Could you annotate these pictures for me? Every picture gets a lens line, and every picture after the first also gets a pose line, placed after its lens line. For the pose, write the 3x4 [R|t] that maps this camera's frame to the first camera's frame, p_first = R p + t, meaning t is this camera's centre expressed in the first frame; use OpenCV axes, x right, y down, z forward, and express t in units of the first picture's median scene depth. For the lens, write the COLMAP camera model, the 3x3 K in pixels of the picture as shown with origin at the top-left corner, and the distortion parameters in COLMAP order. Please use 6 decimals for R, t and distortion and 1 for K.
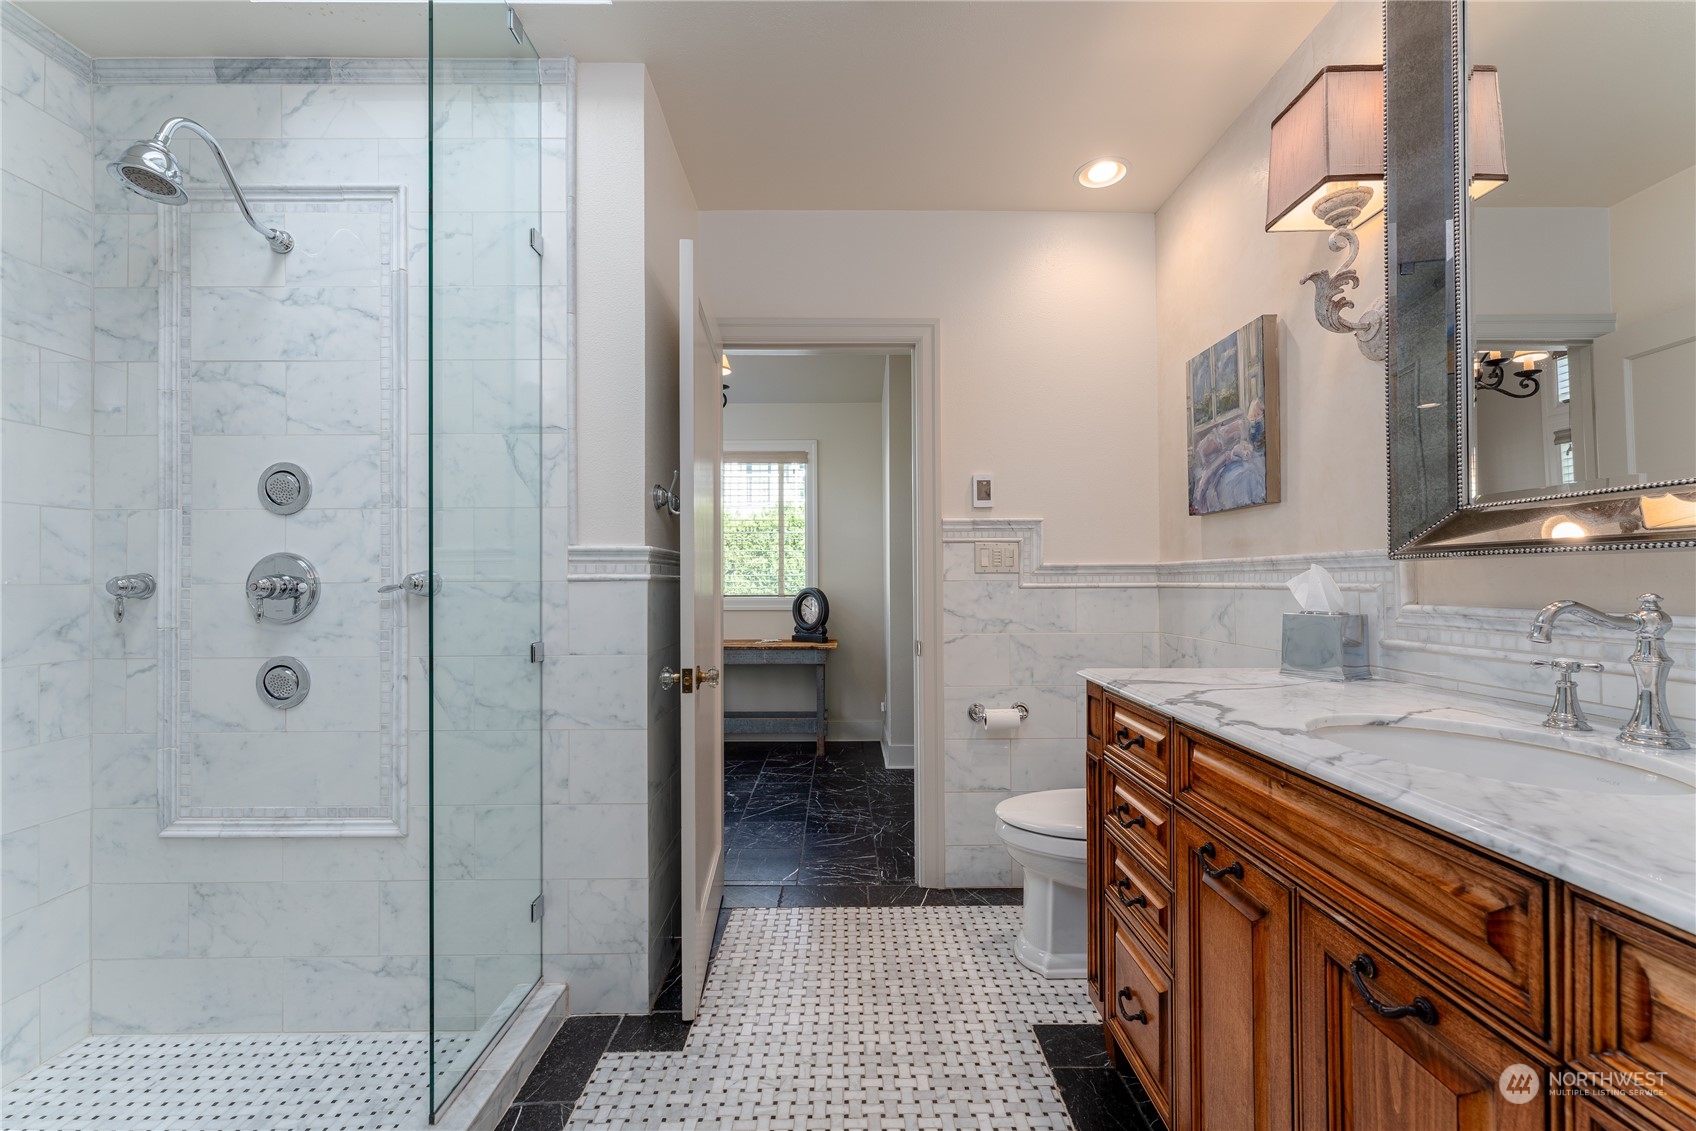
lens RADIAL K [[674.9, 0, 843.0], [0, 674.9, 576.6], [0, 0, 1]] dist [0.000299, 0.001187]
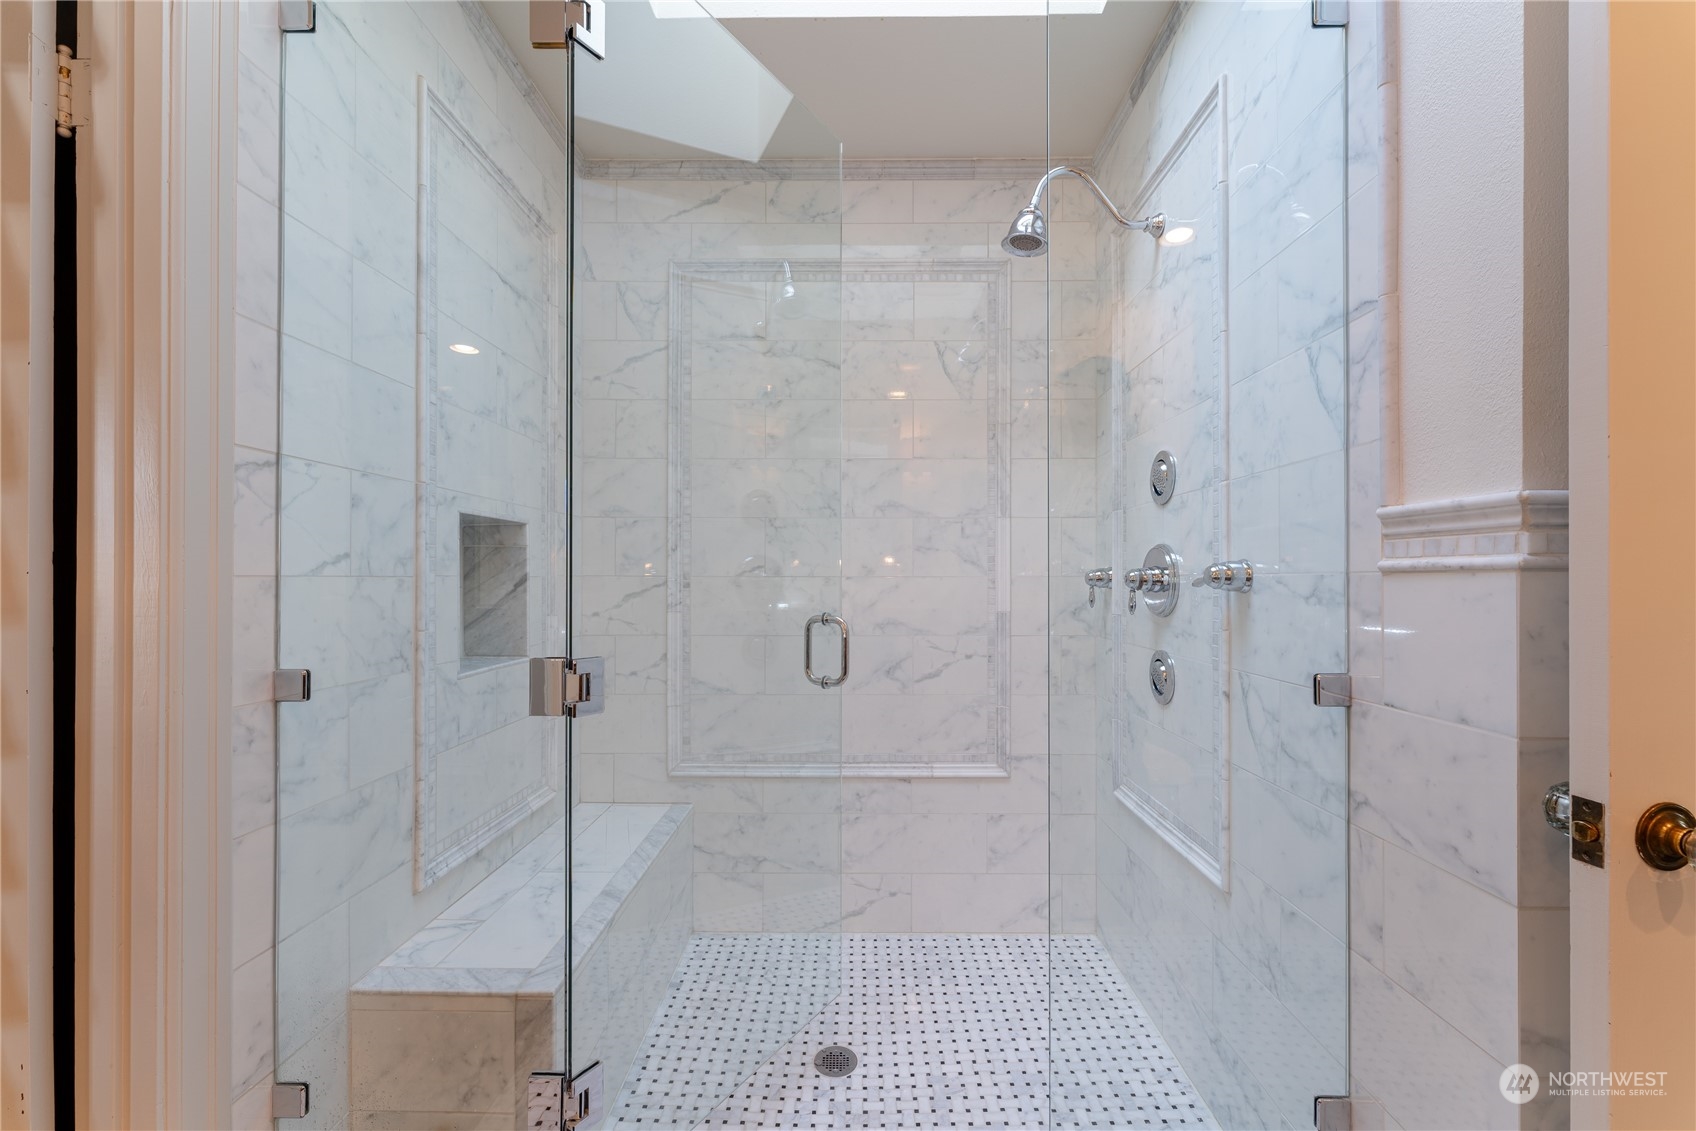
lens RADIAL K [[674.9, 0, 844.2], [0, 674.9, 574.8], [0, 0, 1]] dist [0.000299, 0.001187]
pose [[-0.000084, -0.000852, -1.000000, 0.149181], [0.009283, 0.999957, -0.000853, 0.005513], [0.999957, -0.009284, -0.000076, 0.556178]]
